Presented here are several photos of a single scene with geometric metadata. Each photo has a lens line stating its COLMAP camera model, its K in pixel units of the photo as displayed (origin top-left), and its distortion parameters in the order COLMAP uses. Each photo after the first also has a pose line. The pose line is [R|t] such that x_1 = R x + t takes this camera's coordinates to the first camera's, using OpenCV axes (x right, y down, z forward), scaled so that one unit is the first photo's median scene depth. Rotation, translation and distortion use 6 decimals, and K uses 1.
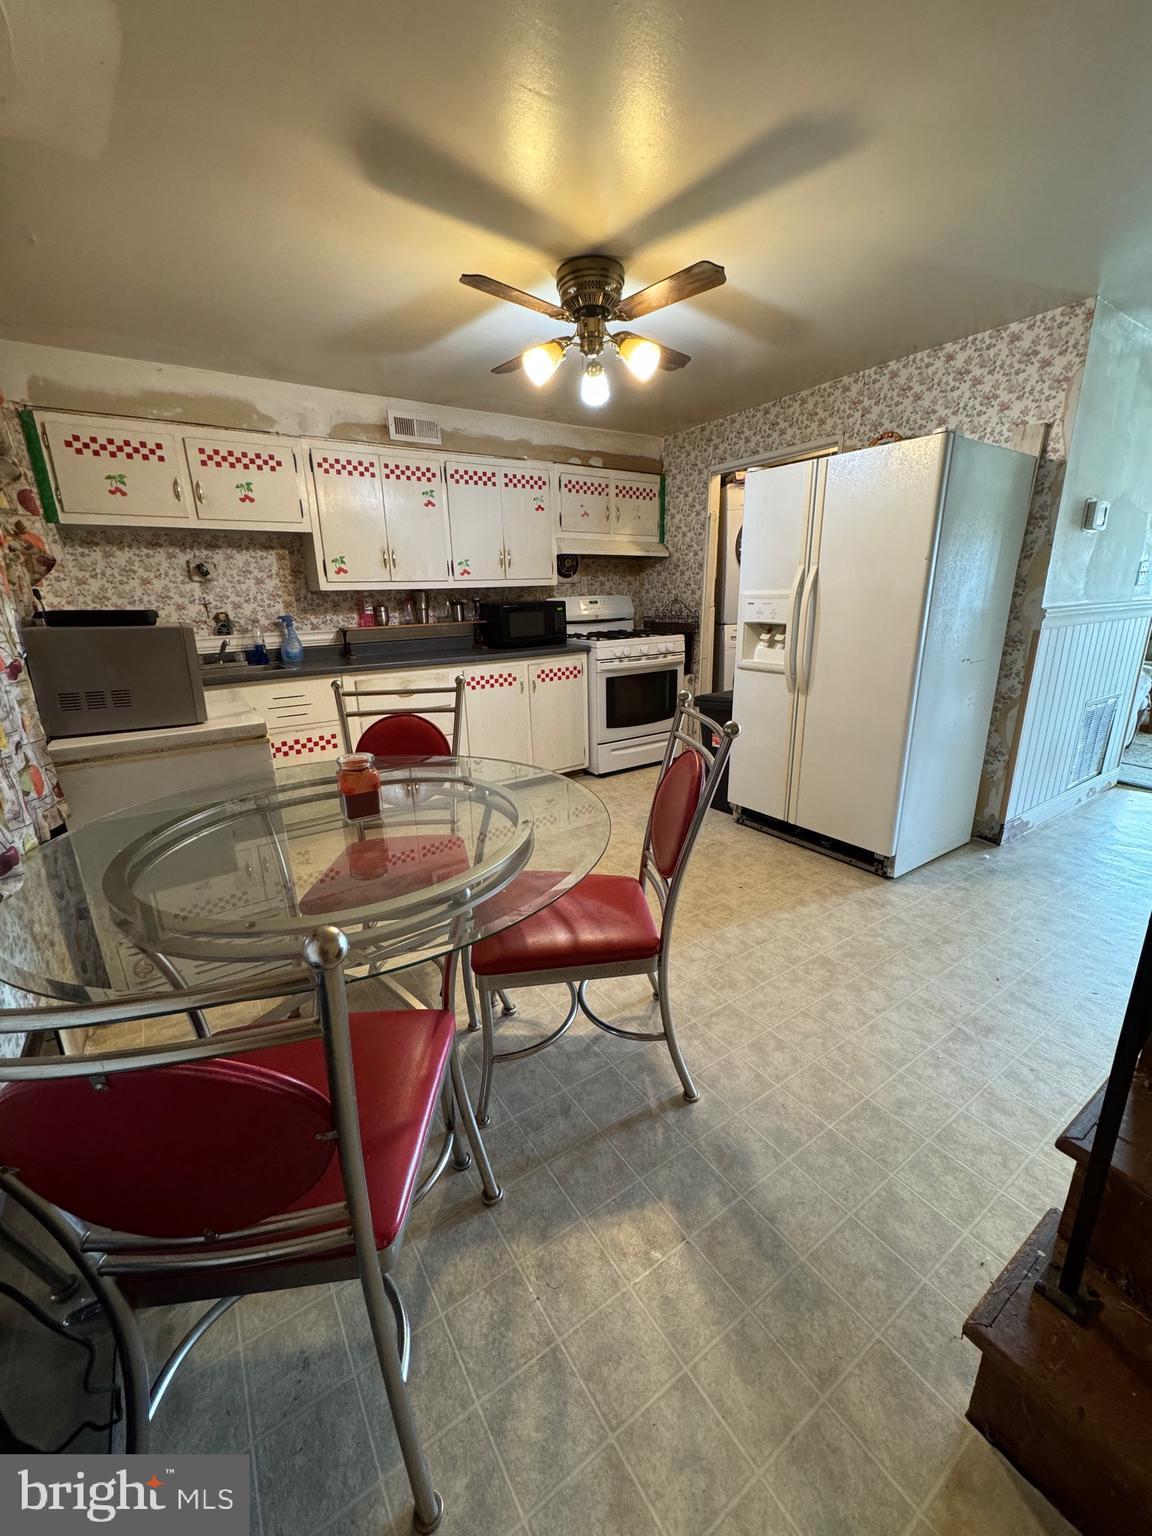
lens RADIAL K [[611.8, 0, 572.3], [0, 611.8, 767.9], [0, 0, 1]] dist [0.001007, 0.000053]
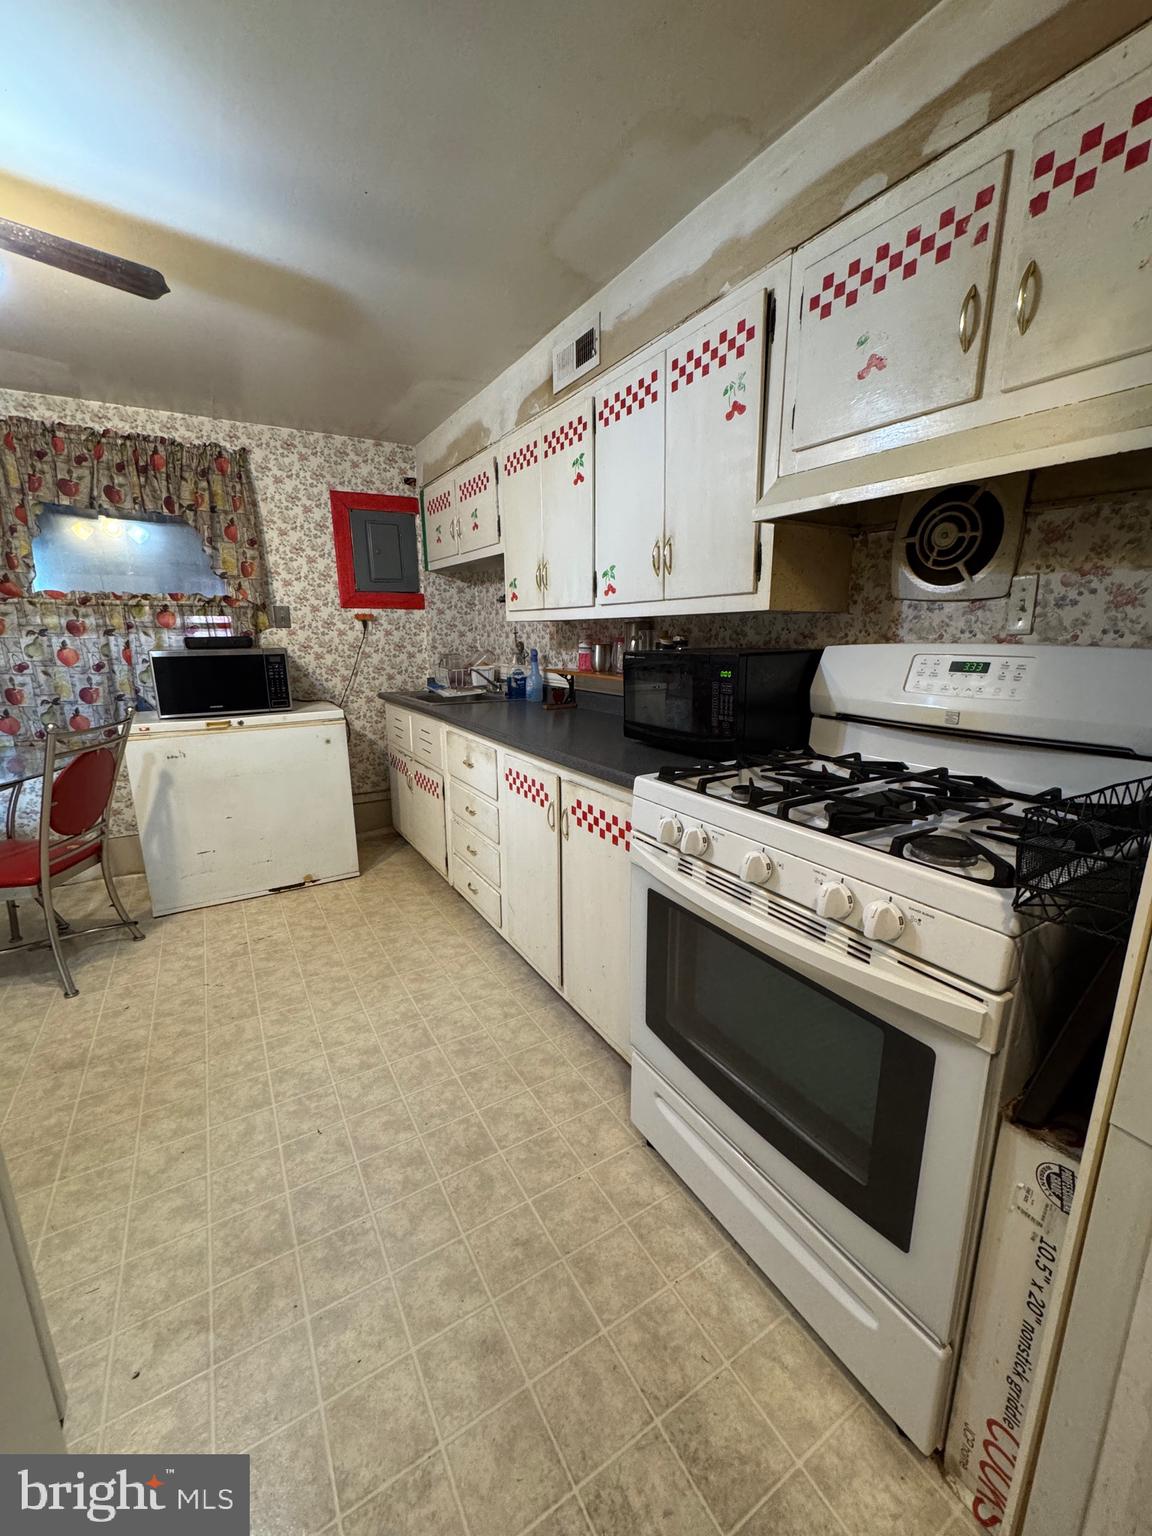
lens RADIAL K [[611.8, 0, 572.6], [0, 611.8, 767.9], [0, 0, 1]] dist [0.001007, 0.000053]
pose [[-0.051848, 0.242973, -0.968646, 0.379206], [-0.270236, 0.930351, 0.247831, -0.290732], [0.961397, 0.274613, 0.017423, 0.976525]]
